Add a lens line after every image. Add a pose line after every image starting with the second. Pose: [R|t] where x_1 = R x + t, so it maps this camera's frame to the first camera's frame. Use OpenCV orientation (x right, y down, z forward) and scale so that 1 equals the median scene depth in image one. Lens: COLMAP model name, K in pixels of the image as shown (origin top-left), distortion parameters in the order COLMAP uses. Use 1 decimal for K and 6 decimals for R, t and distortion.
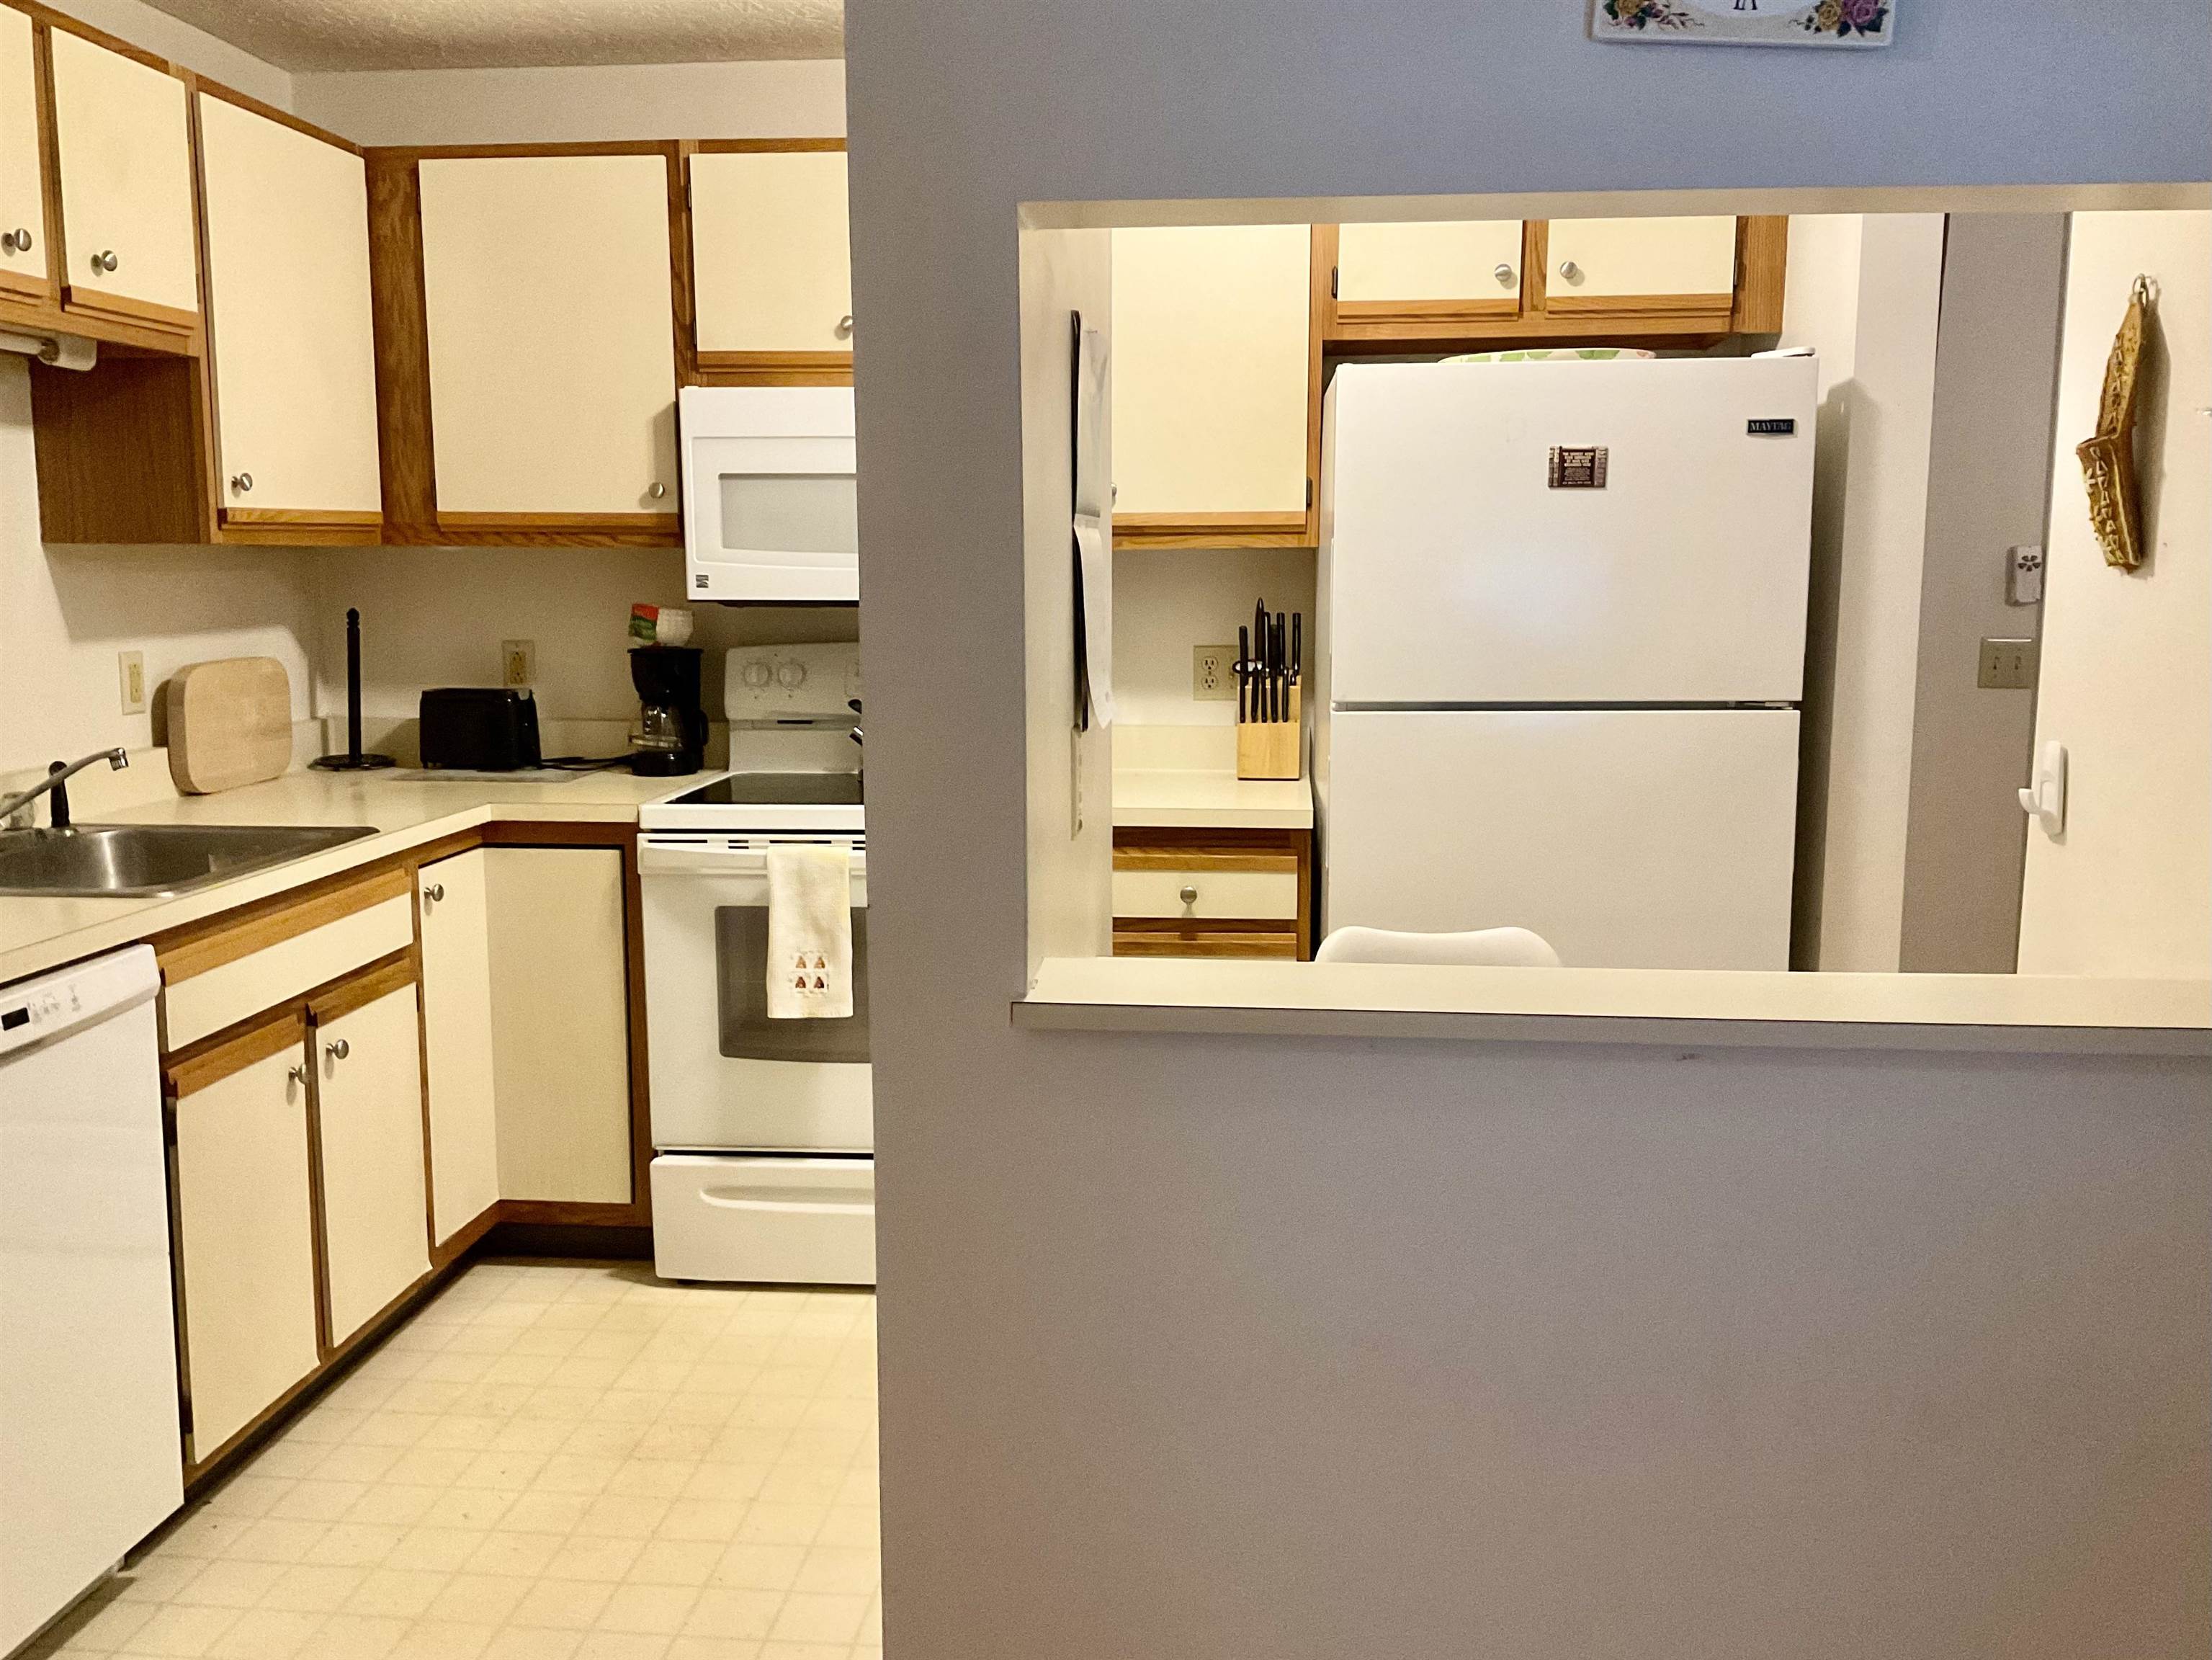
lens RADIAL K [[1842.5, 0, 1108.6], [0, 1842.5, 828.6], [0, 0, 1]] dist [0.000478, 0.000364]
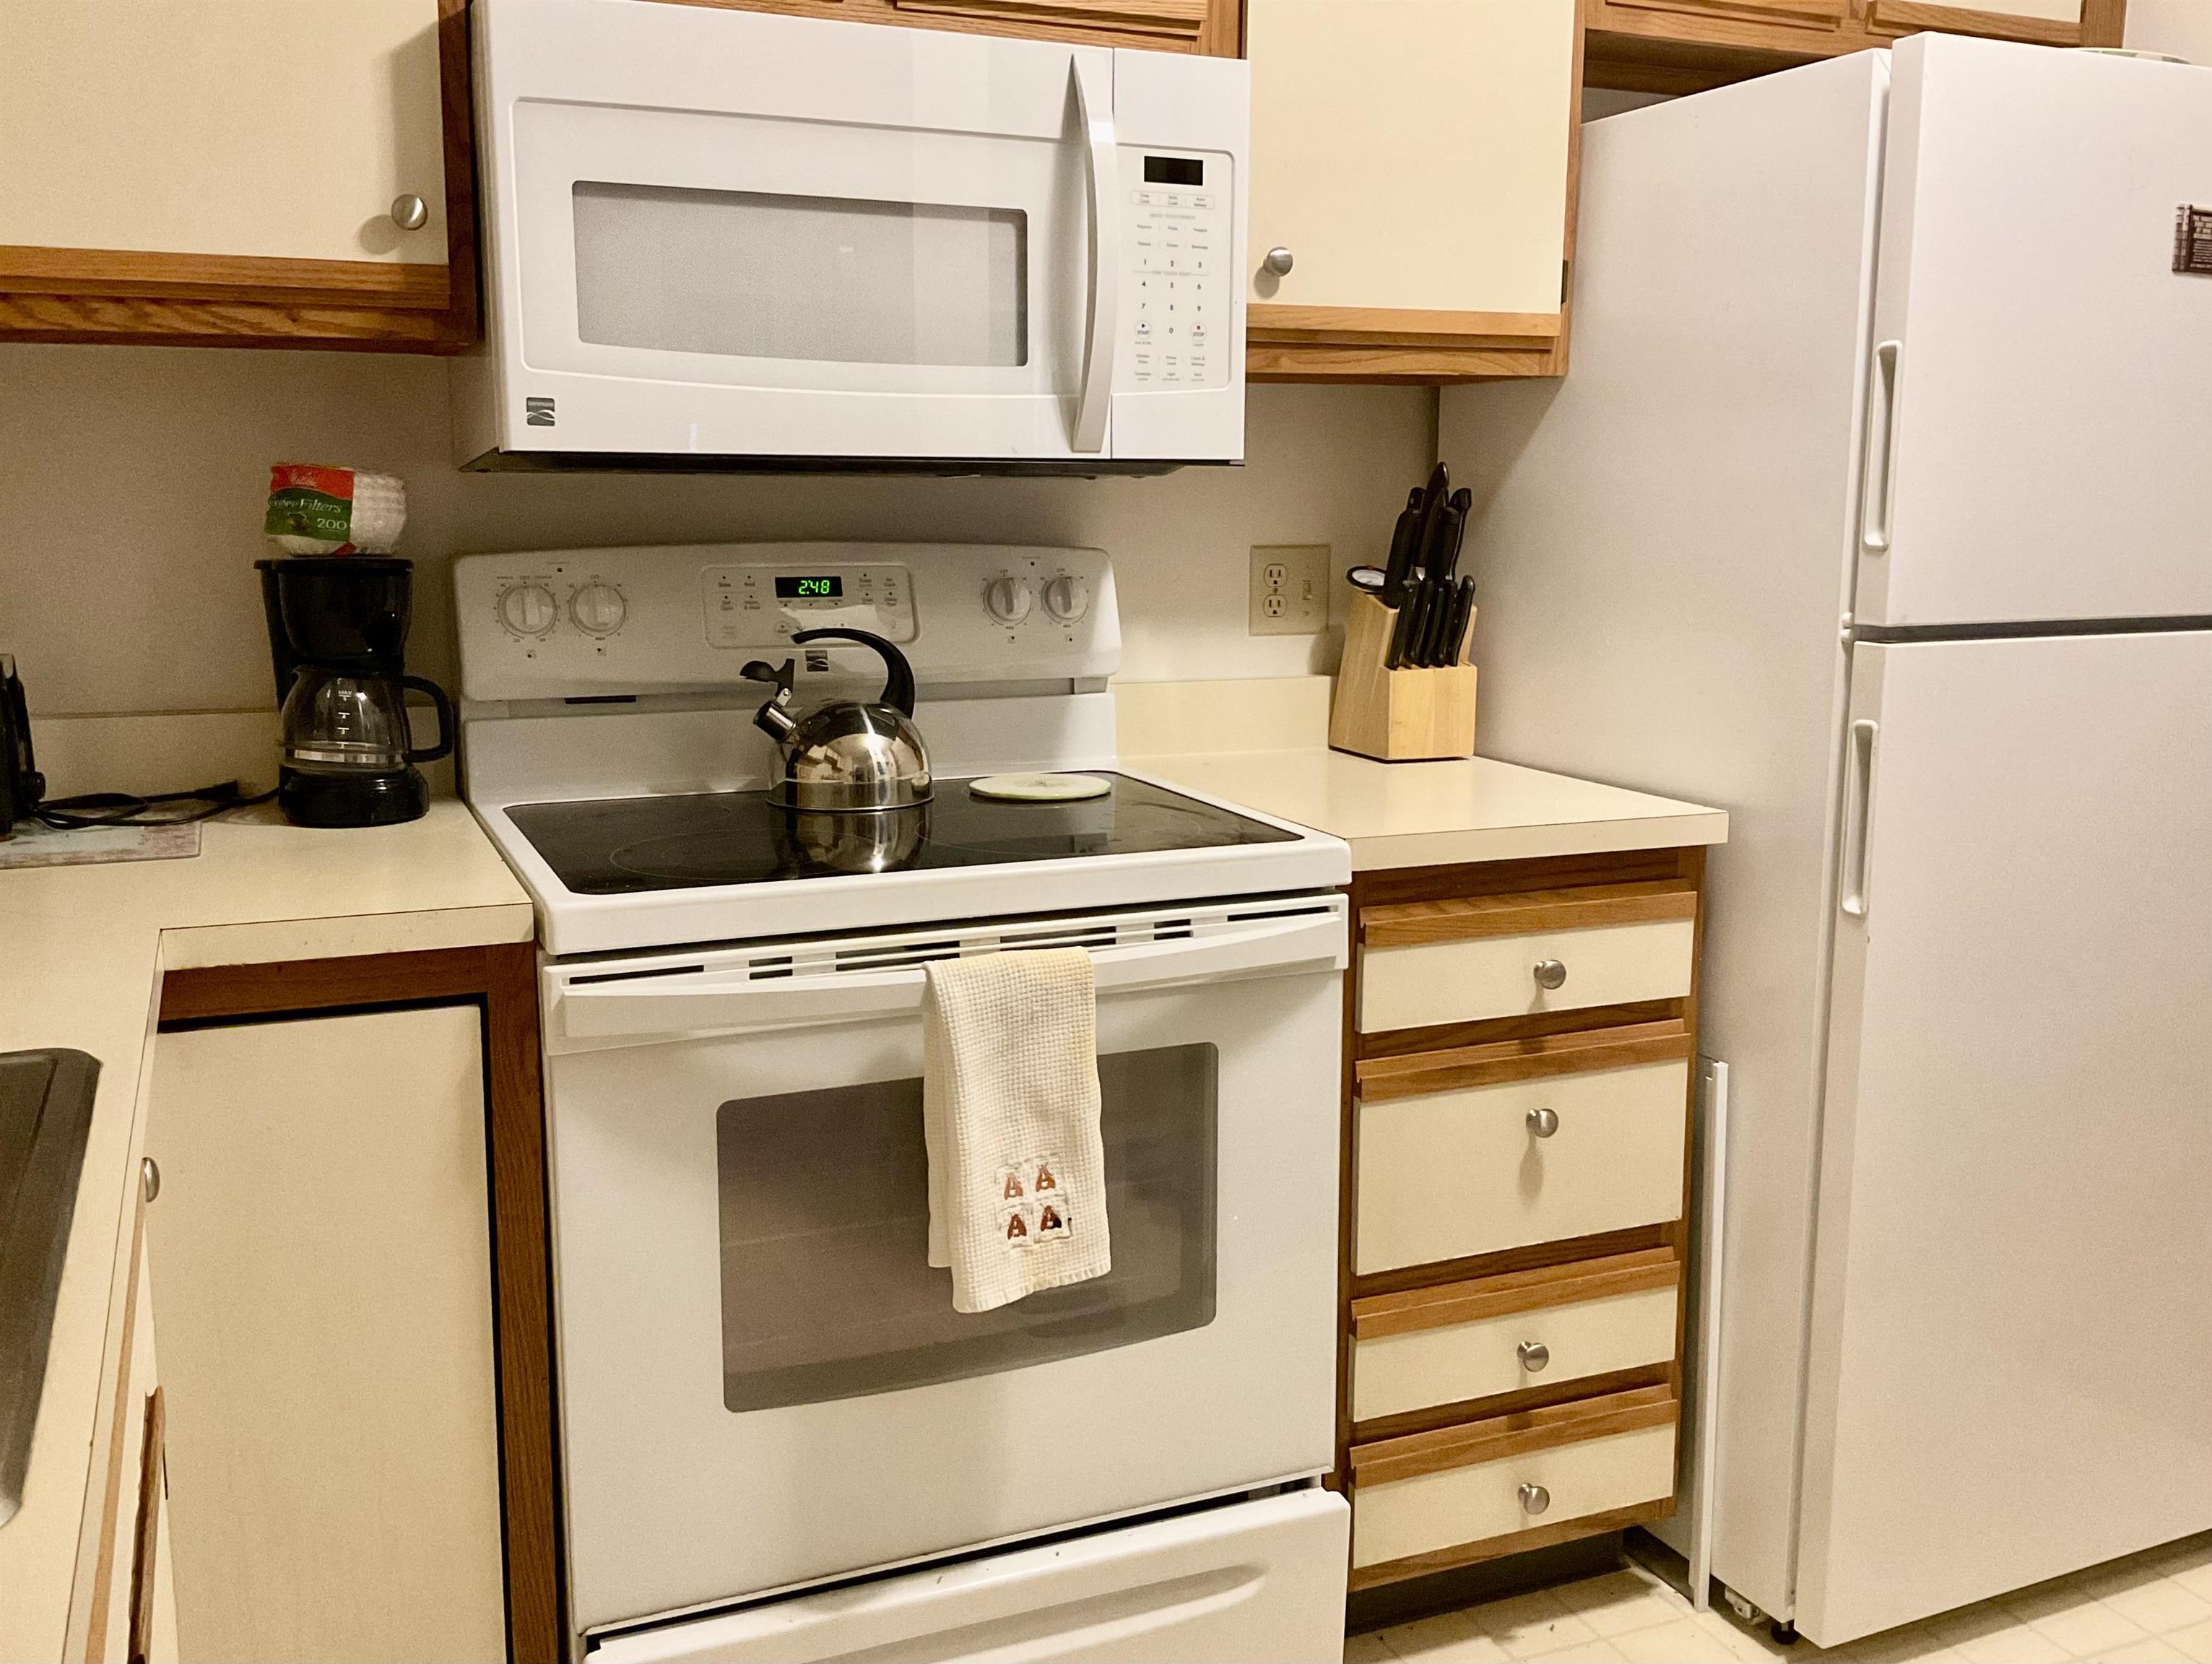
lens RADIAL K [[2055.4, 0, 1106.2], [0, 2055.4, 826.7], [0, 0, 1]] dist [-0.011687, 0.000000]
pose [[0.880829, -0.072380, 0.467869, -0.343397], [0.061008, 0.997358, 0.039437, -0.039768], [-0.469487, -0.006193, 0.882918, 0.464766]]
